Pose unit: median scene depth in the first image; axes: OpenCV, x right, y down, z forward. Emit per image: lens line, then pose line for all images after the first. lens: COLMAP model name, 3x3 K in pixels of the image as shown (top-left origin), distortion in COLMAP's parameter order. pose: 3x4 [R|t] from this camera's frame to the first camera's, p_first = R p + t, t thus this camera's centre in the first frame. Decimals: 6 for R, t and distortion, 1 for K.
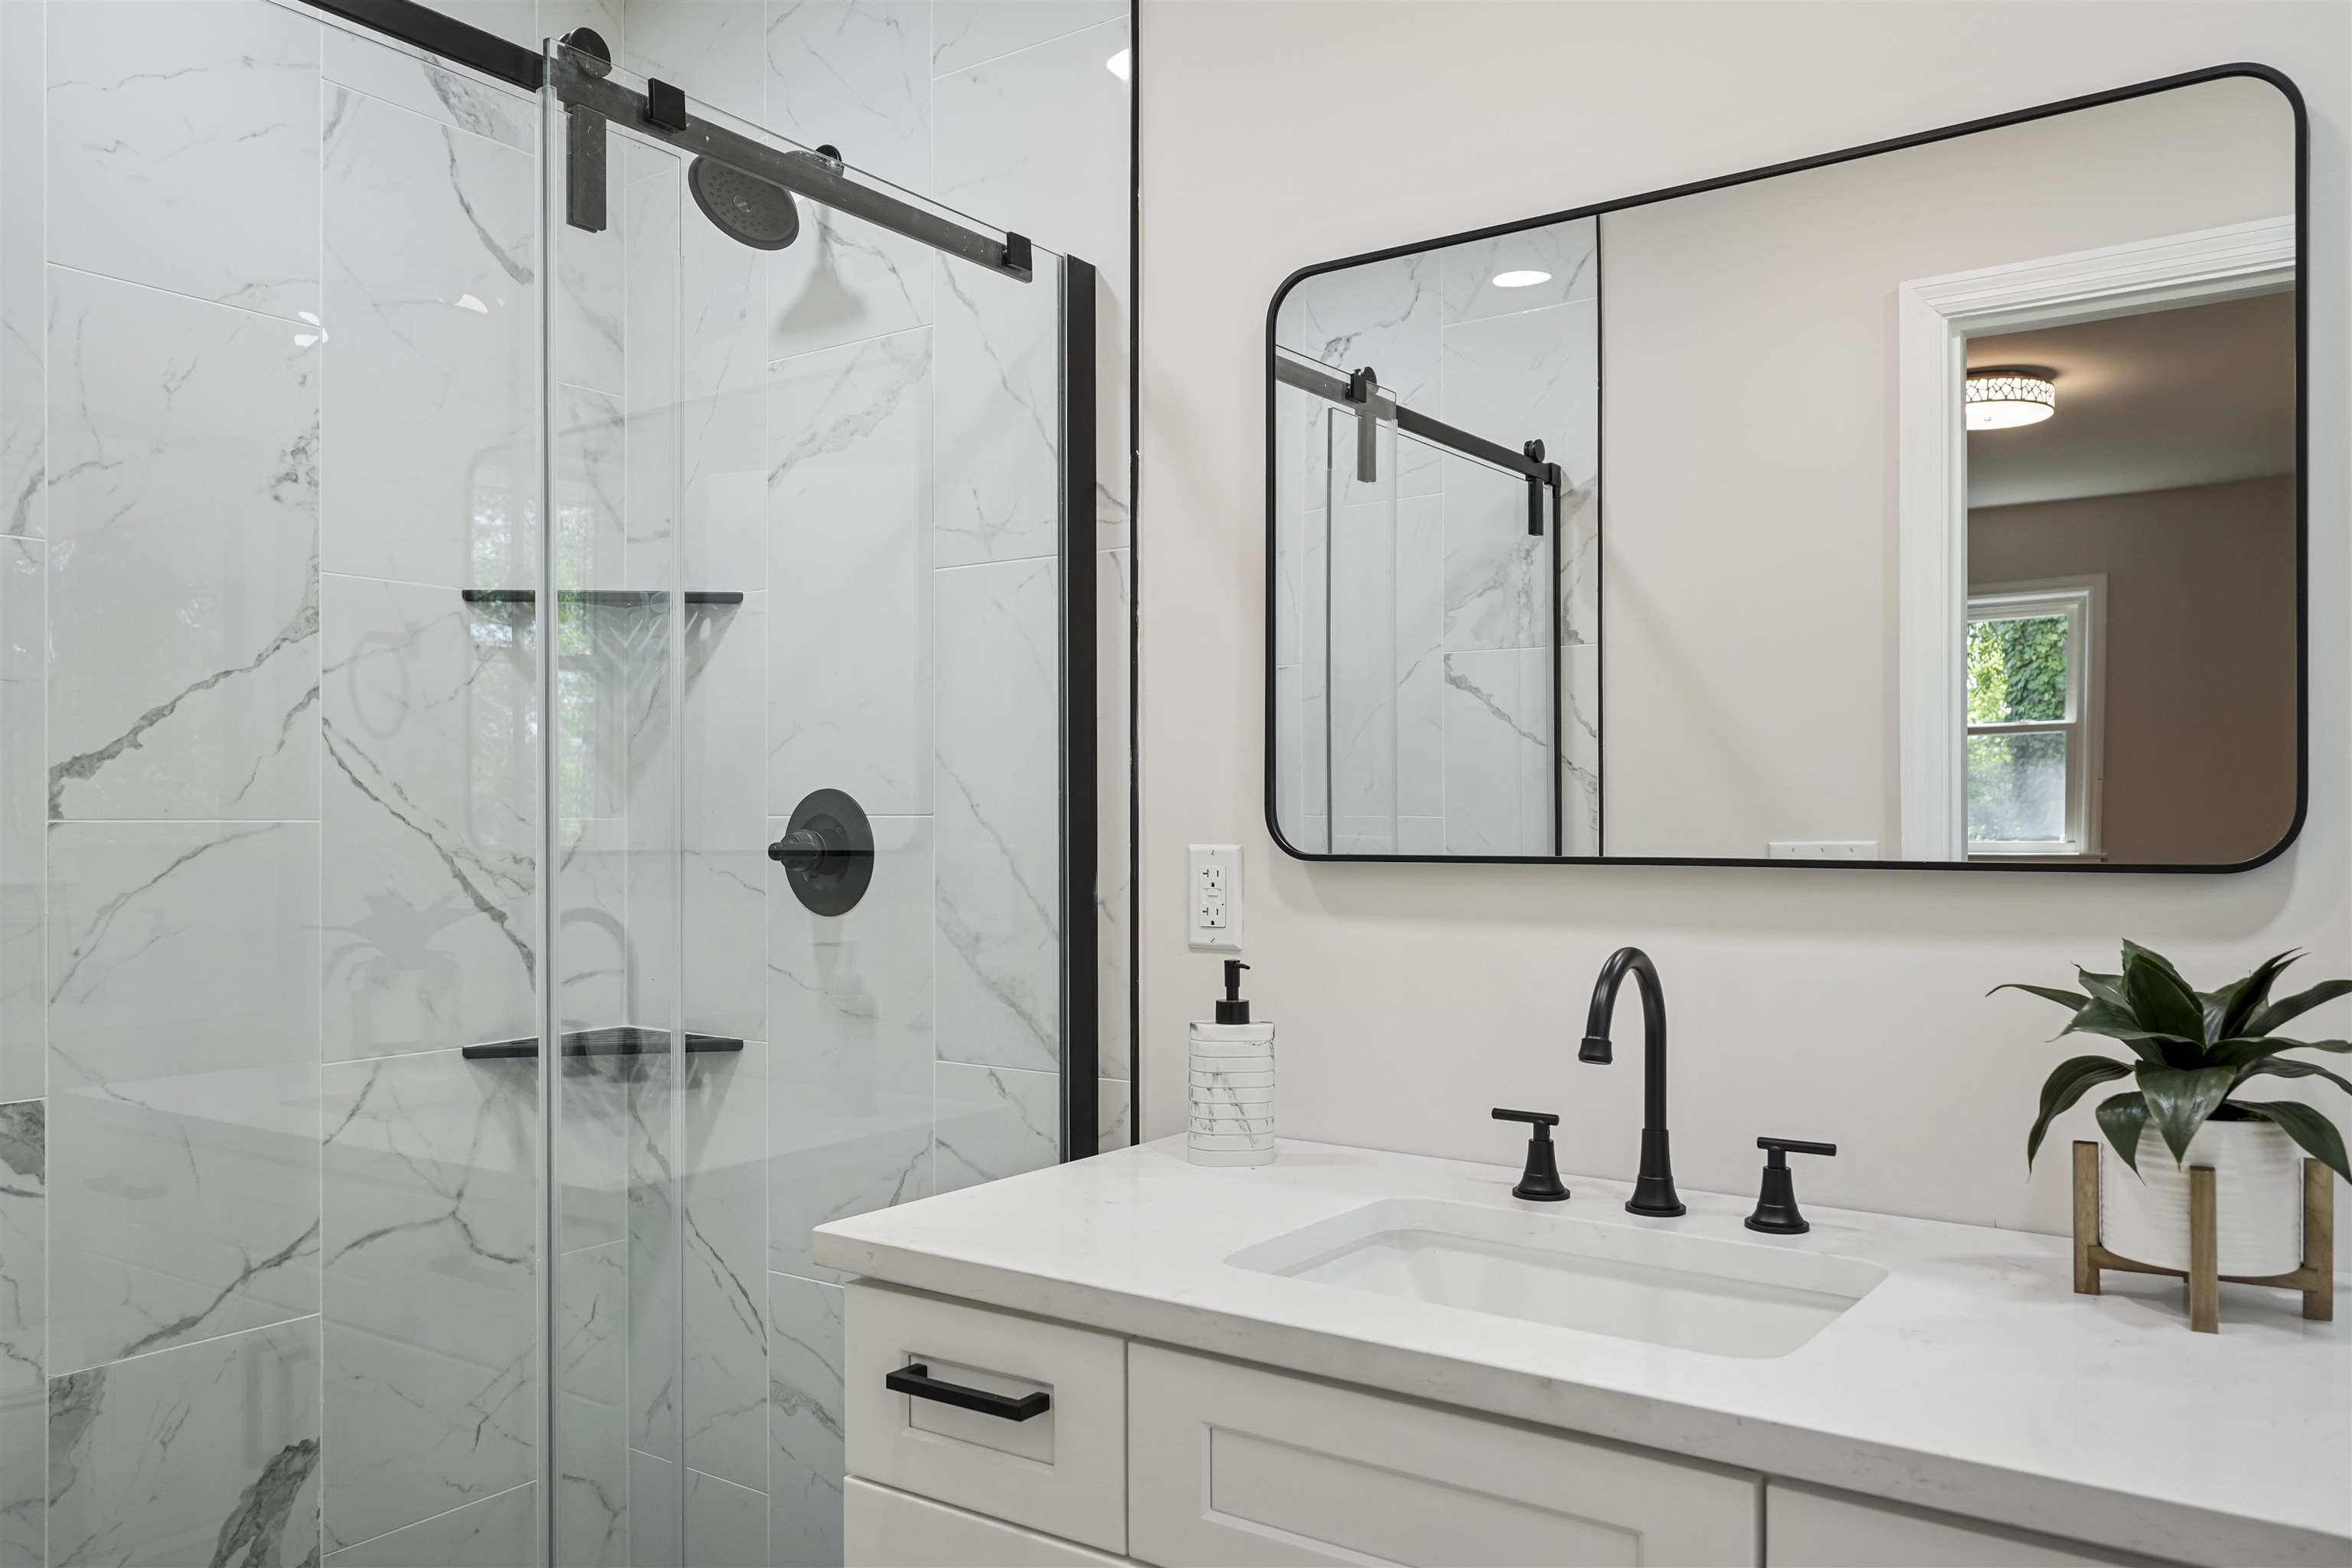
lens RADIAL K [[1715.3, 0, 1184.6], [0, 1715.3, 836.5], [0, 0, 1]] dist [0.004922, -0.013242]
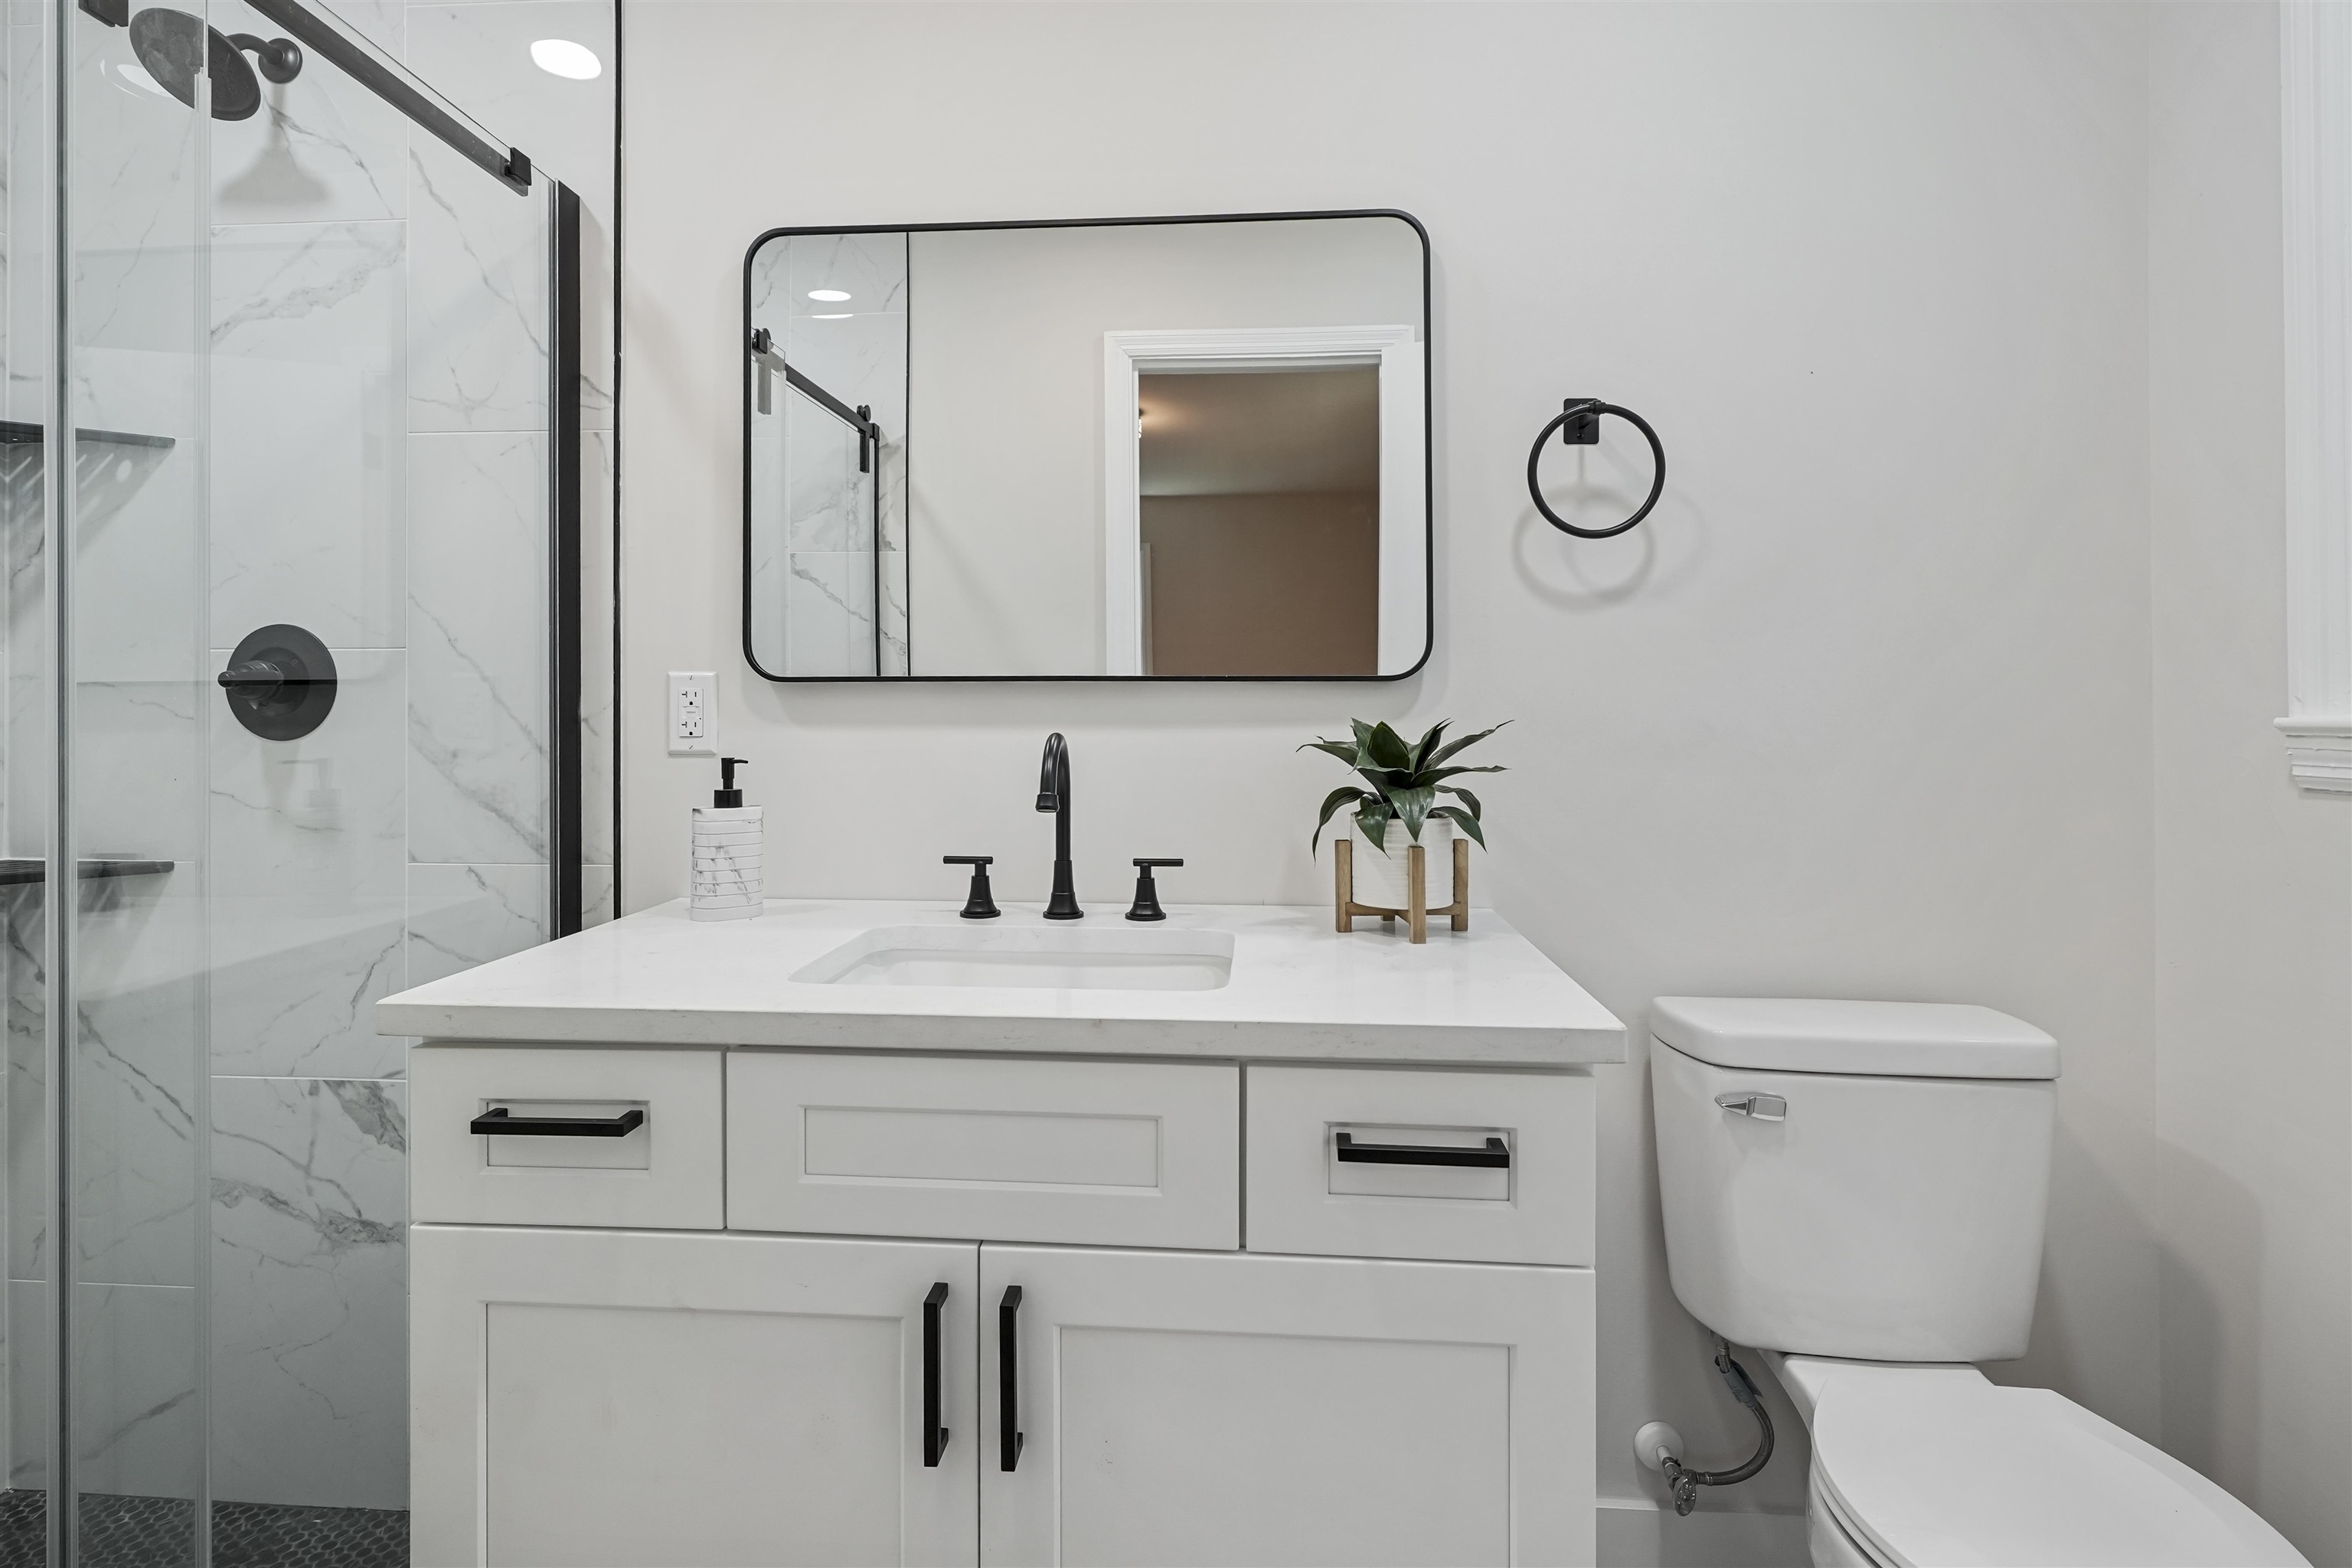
lens RADIAL K [[1173.0, 0, 1152.2], [0, 1173.0, 700.4], [0, 0, 1]] dist [0.000390, 0.002153]
pose [[0.858402, 0.001496, 0.512975, -0.131327], [0.004532, 0.999935, -0.010499, 0.035637], [-0.512957, 0.011337, 0.858339, 0.082505]]
